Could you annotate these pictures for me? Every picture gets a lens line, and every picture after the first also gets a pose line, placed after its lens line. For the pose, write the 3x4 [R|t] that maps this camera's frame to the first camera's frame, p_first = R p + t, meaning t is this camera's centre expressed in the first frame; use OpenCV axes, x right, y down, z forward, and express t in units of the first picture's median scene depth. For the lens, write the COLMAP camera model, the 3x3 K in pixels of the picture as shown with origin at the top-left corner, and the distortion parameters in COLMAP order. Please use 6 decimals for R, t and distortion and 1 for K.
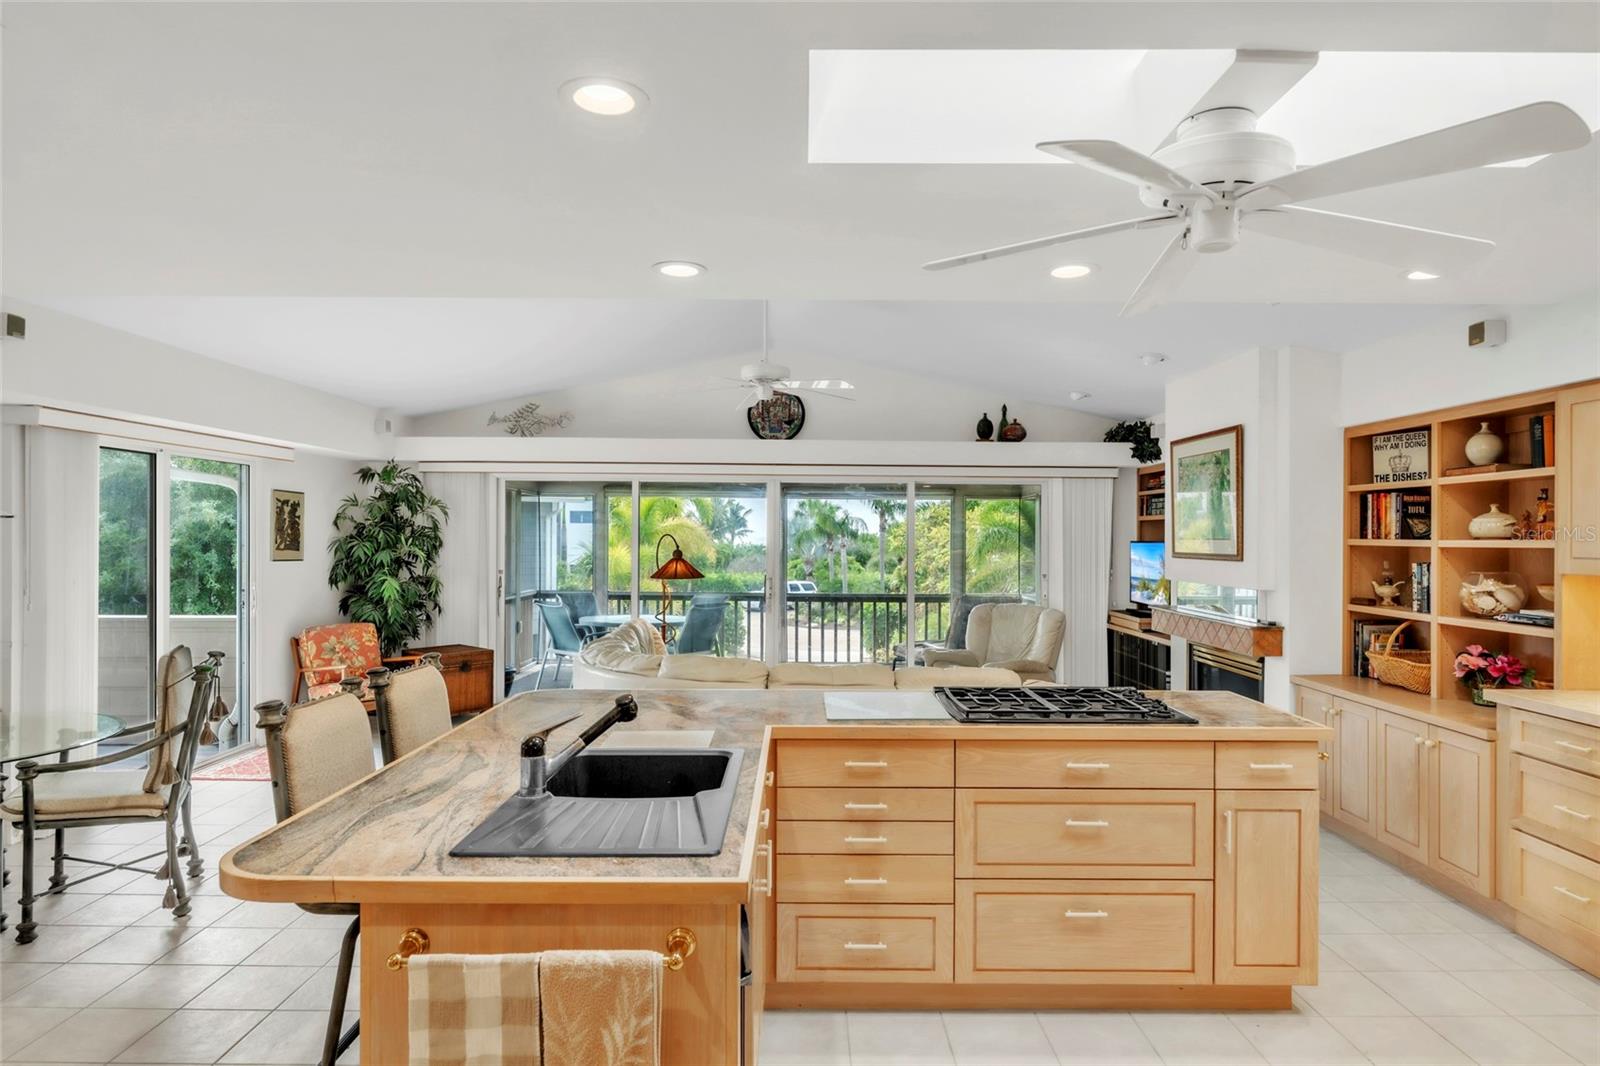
lens RADIAL K [[933.5, 0, 803.9], [0, 933.5, 533.2], [0, 0, 1]] dist [-0.006726, -0.000276]
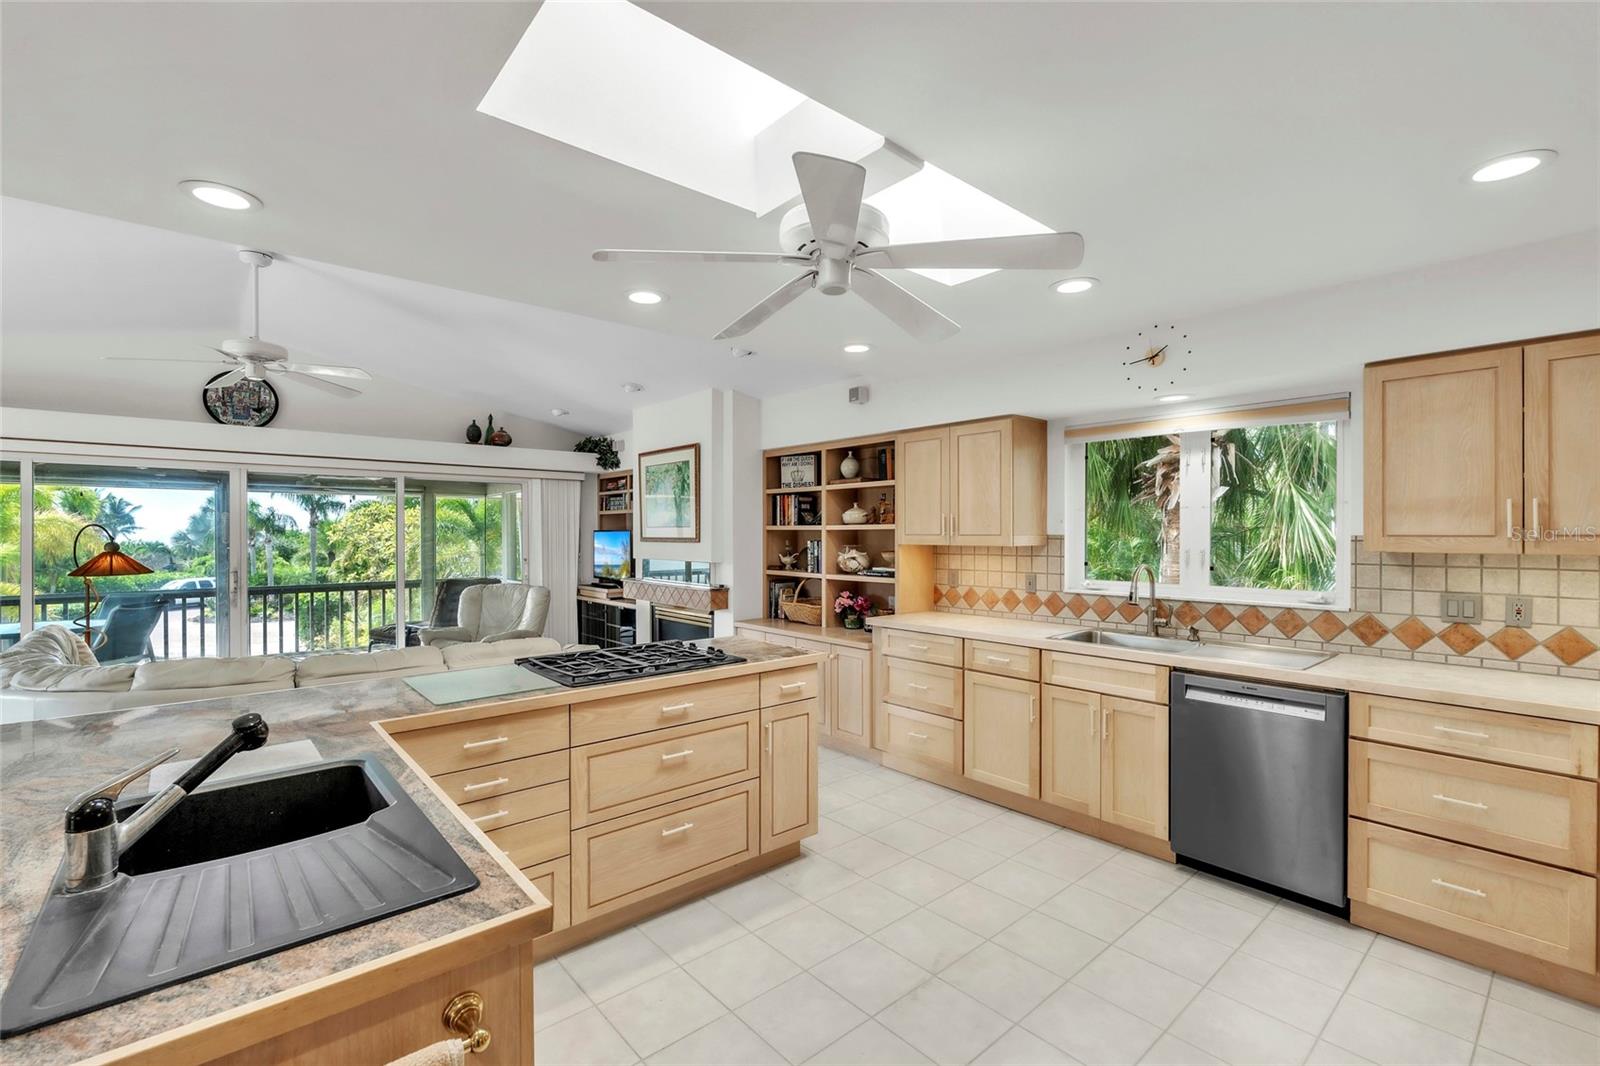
lens RADIAL K [[702.3, 0, 809.9], [0, 702.3, 534.0], [0, 0, 1]] dist [-0.008811, 0.000935]
pose [[0.754241, -0.009152, 0.656534, -0.113495], [0.004399, 0.999951, 0.008885, 0.011586], [-0.656583, -0.003814, 0.754244, 0.139006]]
